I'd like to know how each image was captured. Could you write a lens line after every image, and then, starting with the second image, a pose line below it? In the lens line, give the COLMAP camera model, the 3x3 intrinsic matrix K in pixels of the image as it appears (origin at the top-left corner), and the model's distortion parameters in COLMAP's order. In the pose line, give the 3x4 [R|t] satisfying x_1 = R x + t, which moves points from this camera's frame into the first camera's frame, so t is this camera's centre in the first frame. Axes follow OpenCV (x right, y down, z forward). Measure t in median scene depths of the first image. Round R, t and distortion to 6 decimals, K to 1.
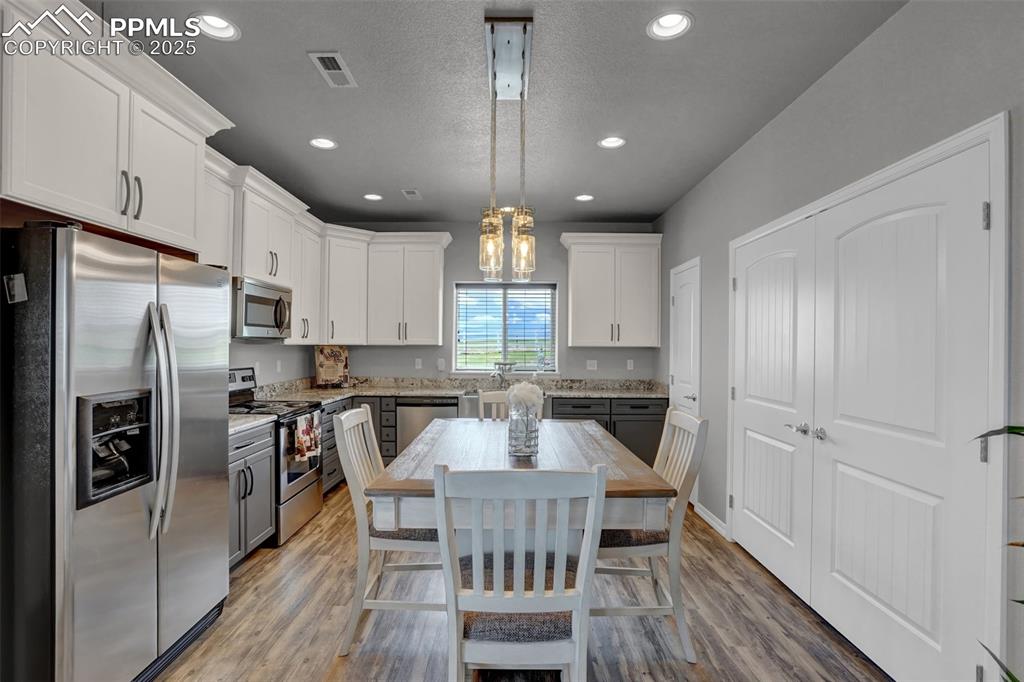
lens RADIAL K [[483.0, 0, 509.8], [0, 483.0, 344.0], [0, 0, 1]] dist [-0.061307, 0.024080]
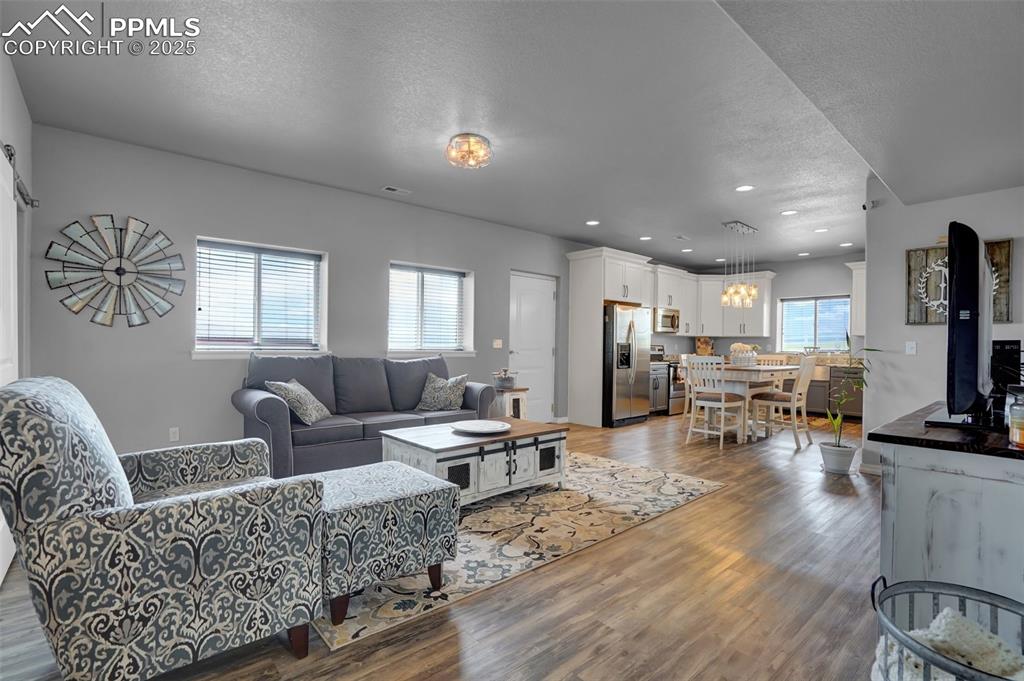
lens RADIAL K [[483.0, 0, 509.8], [0, 483.0, 343.5], [0, 0, 1]] dist [-0.061307, 0.024080]
pose [[0.660366, 0.001144, -0.750943, 0.746190], [-0.009309, 0.999934, -0.006663, 0.067519], [0.750886, 0.011390, 0.660334, -1.136004]]
